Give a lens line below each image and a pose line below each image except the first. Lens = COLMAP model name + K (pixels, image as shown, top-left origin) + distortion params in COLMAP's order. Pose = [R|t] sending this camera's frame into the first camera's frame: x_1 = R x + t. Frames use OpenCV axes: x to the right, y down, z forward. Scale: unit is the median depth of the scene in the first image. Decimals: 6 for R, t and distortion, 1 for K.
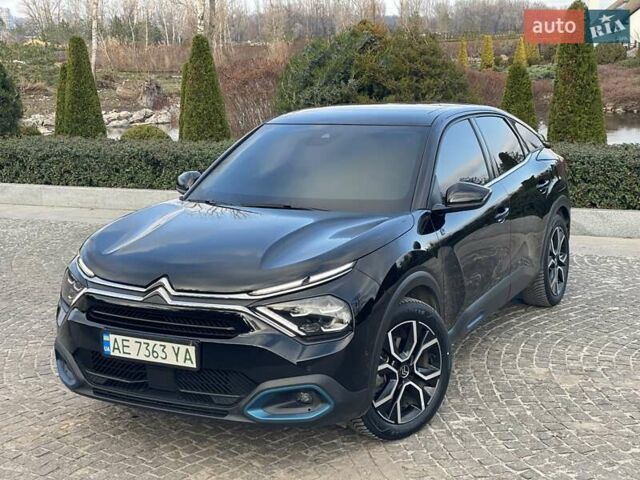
lens RADIAL K [[965.8, 0, 311.1], [0, 965.8, 240.9], [0, 0, 1]] dist [0.151642, -0.037359]
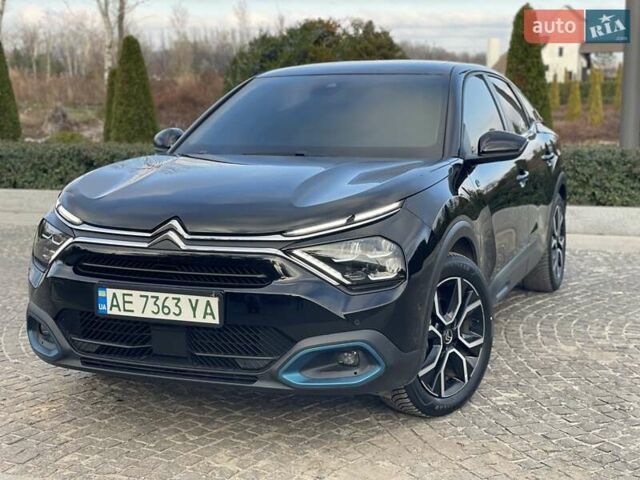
lens RADIAL K [[969.4, 0, 320.0], [0, 969.4, 240.0], [0, 0, 1]] dist [0.140578, -0.073813]
pose [[0.994392, 0.002009, 0.105737, -0.107850], [0.002193, 0.999213, -0.039608, 0.082604], [-0.105734, 0.039618, 0.993605, 0.149735]]
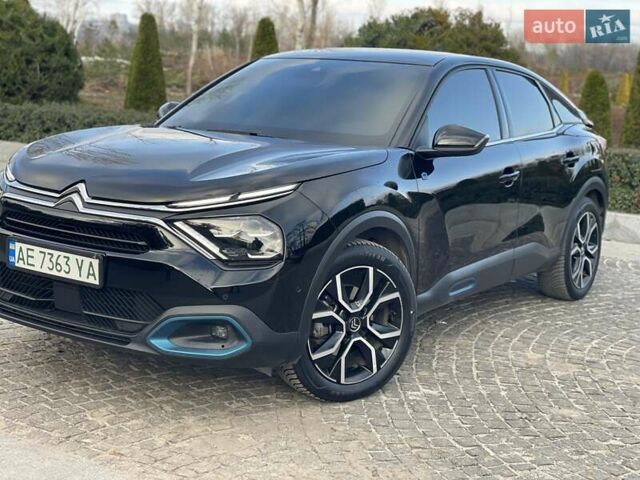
lens RADIAL K [[965.8, 0, 311.1], [0, 965.8, 240.9], [0, 0, 1]] dist [0.151642, -0.037359]
pose [[0.991501, 0.095462, -0.088386, 0.126563], [-0.097390, 0.995088, -0.017750, 0.079364], [0.086258, 0.026207, 0.995928, 0.136161]]
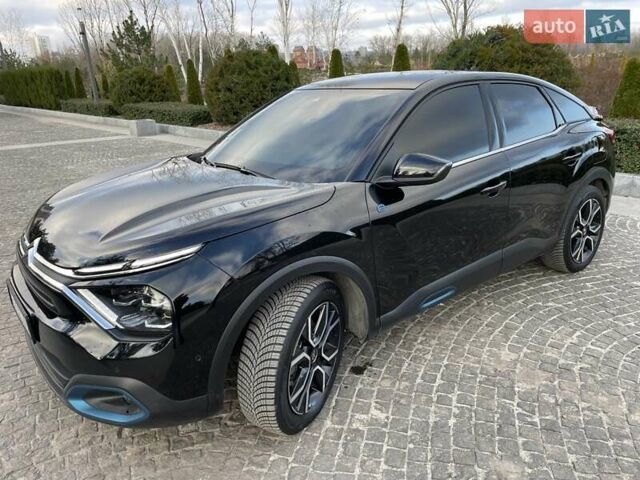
lens RADIAL K [[489.0, 0, 303.1], [0, 489.0, 250.5], [0, 0, 1]] dist [0.023980, -0.004939]
pose [[0.919318, 0.123468, -0.373645, 0.263915], [-0.060957, 0.982723, 0.174754, -0.050285], [0.388767, -0.137878, 0.910961, 0.602292]]
